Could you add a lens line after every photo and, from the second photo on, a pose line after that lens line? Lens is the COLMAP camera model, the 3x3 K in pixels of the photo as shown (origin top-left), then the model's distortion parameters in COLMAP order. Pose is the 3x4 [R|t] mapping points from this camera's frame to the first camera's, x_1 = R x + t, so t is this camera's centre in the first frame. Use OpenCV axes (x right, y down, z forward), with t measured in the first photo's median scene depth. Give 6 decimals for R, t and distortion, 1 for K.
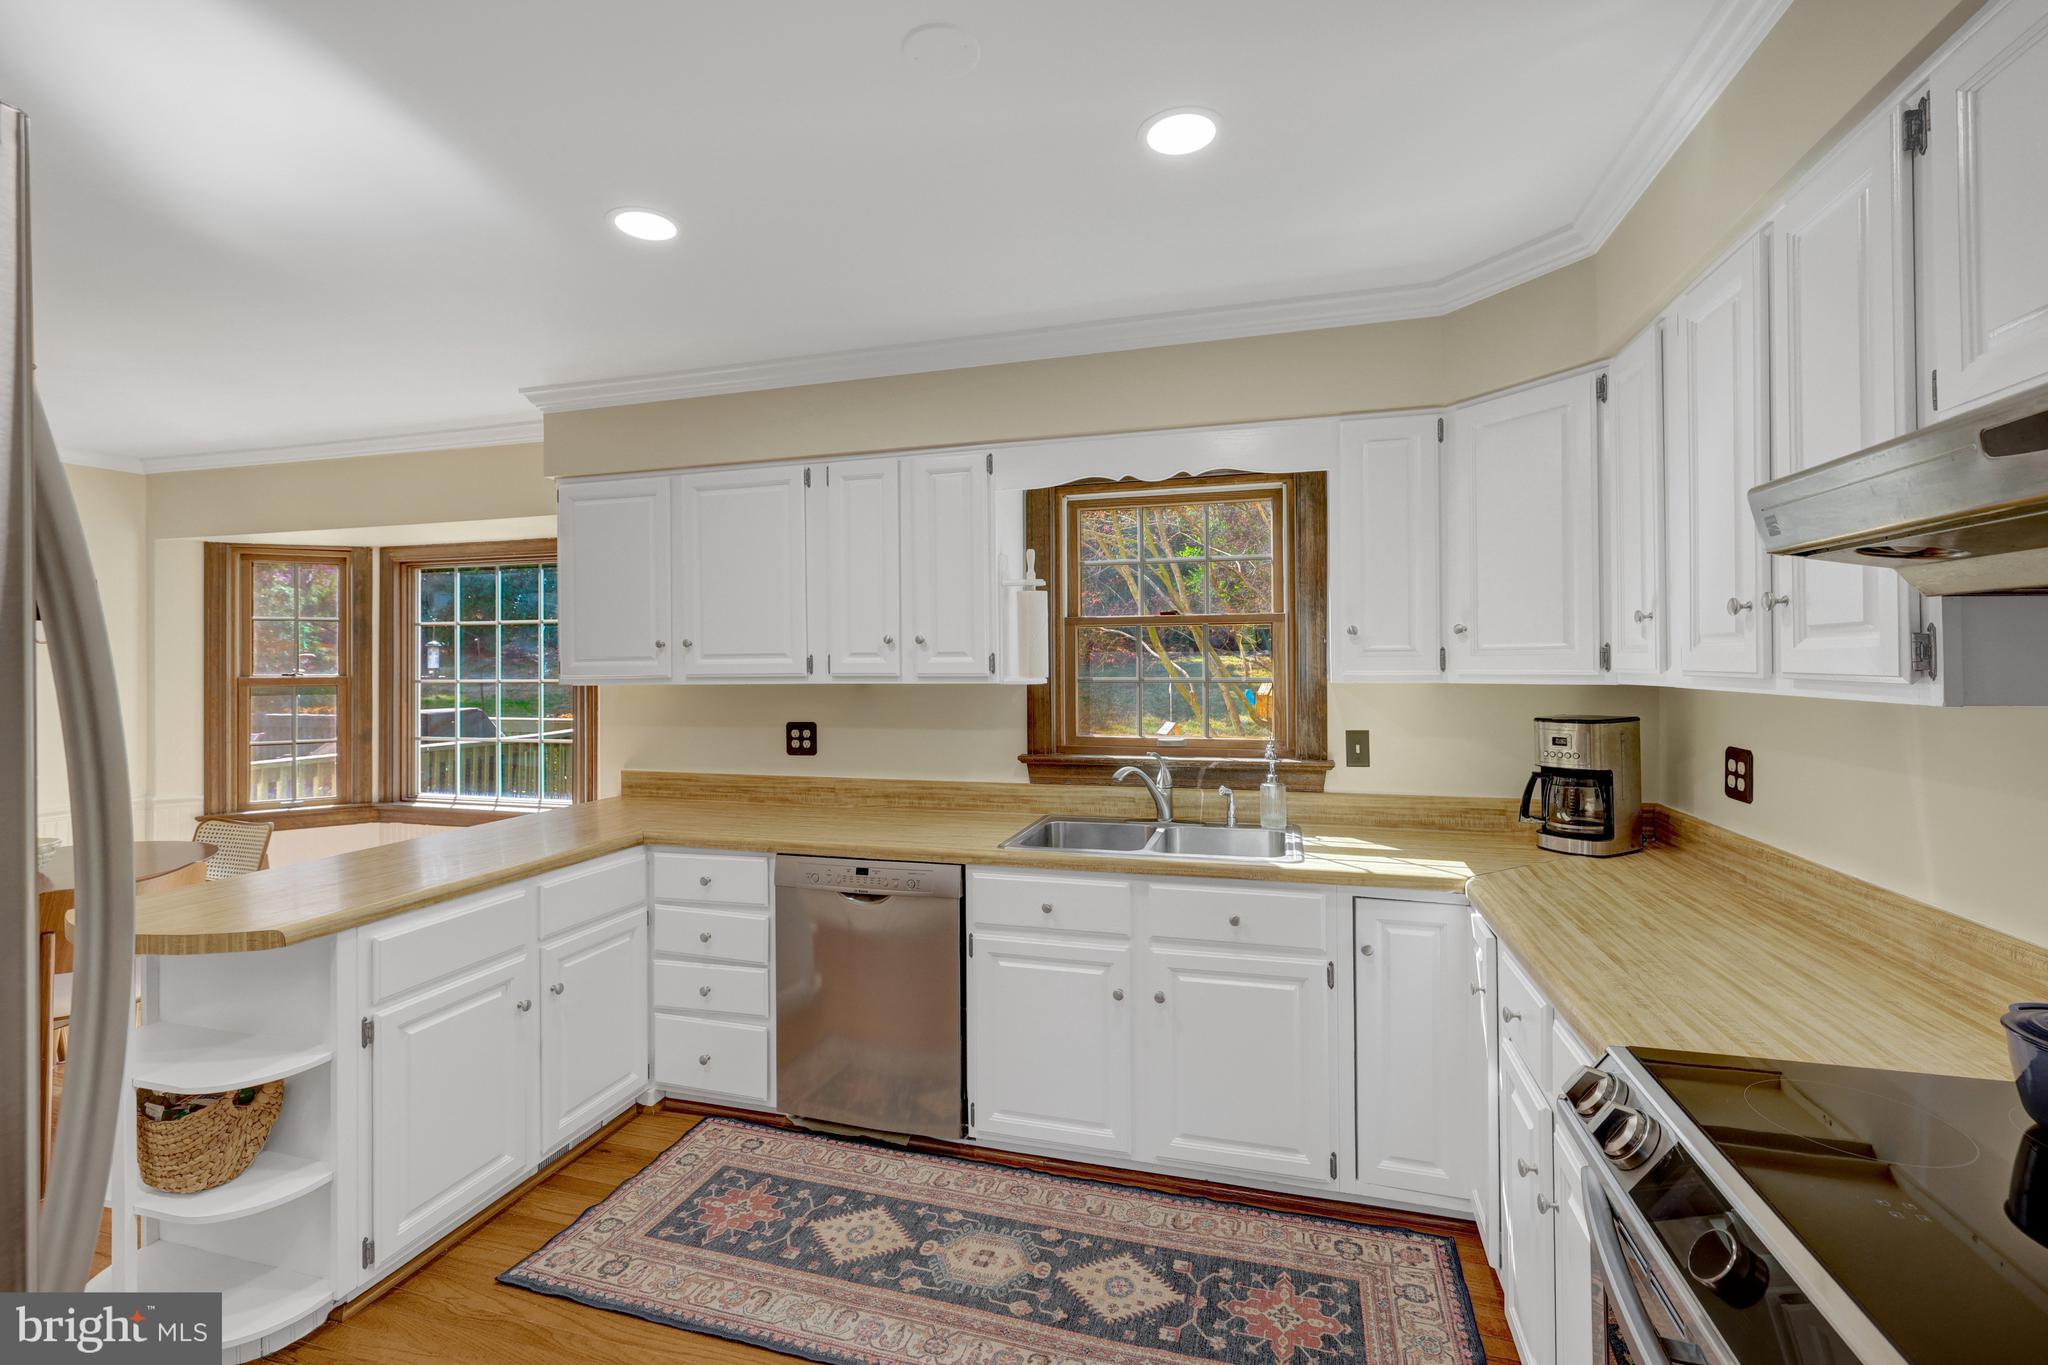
lens RADIAL K [[881.0, 0, 1025.1], [0, 881.0, 668.0], [0, 0, 1]] dist [0.003259, -0.000046]
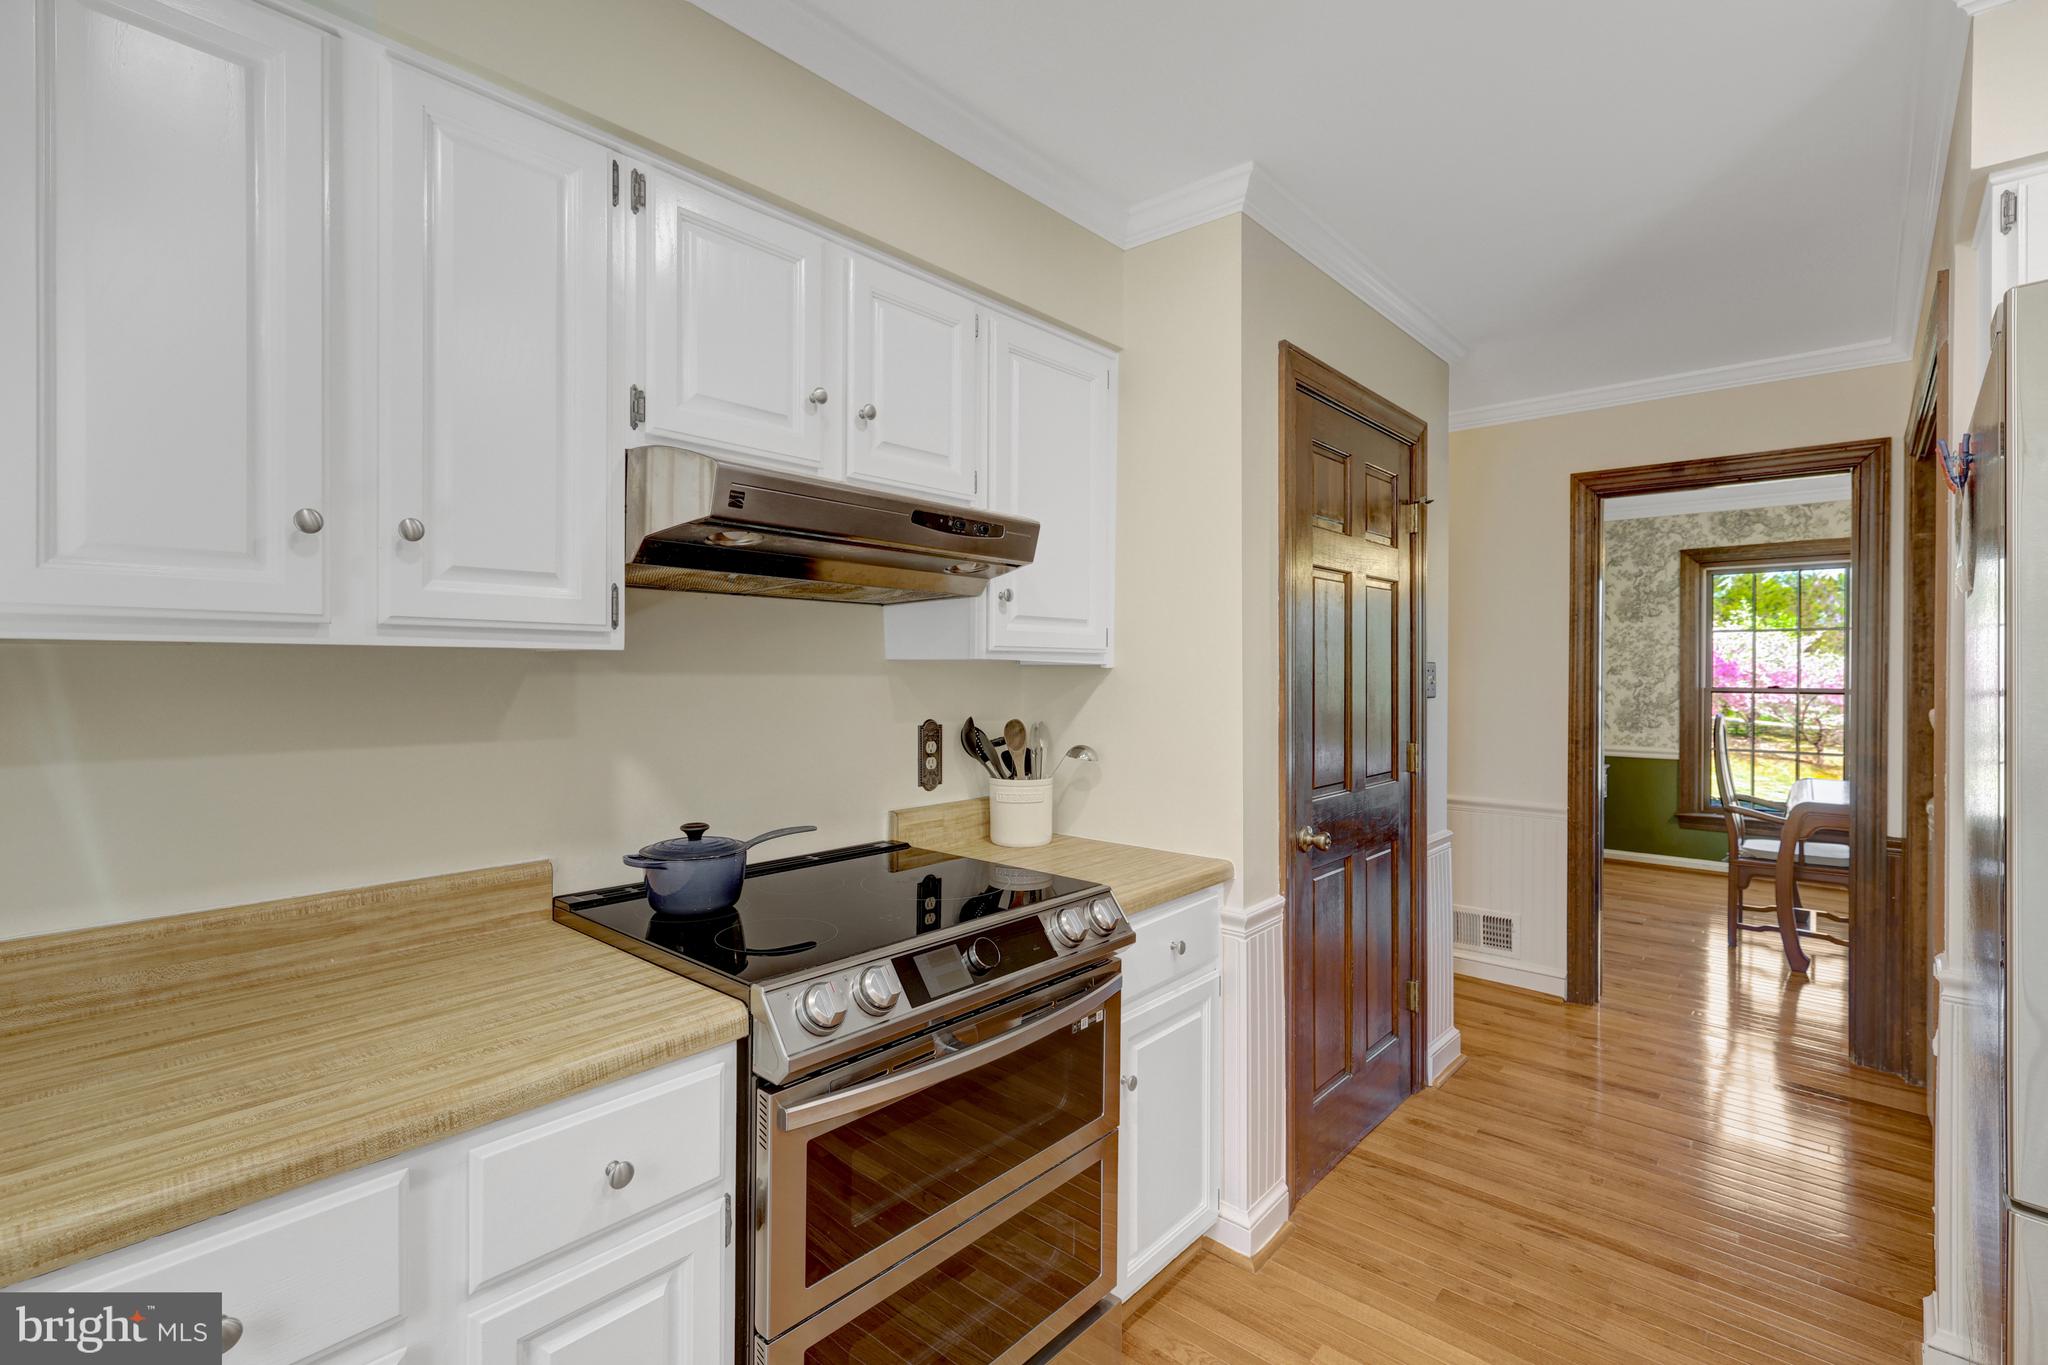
lens RADIAL K [[992.9, 0, 1021.7], [0, 992.9, 671.3], [0, 0, 1]] dist [-0.000341, -0.000043]
pose [[-0.918222, -0.000882, 0.396065, -0.072376], [0.000719, 0.999992, 0.003896, 0.045043], [-0.396065, 0.003862, -0.918214, 1.641808]]
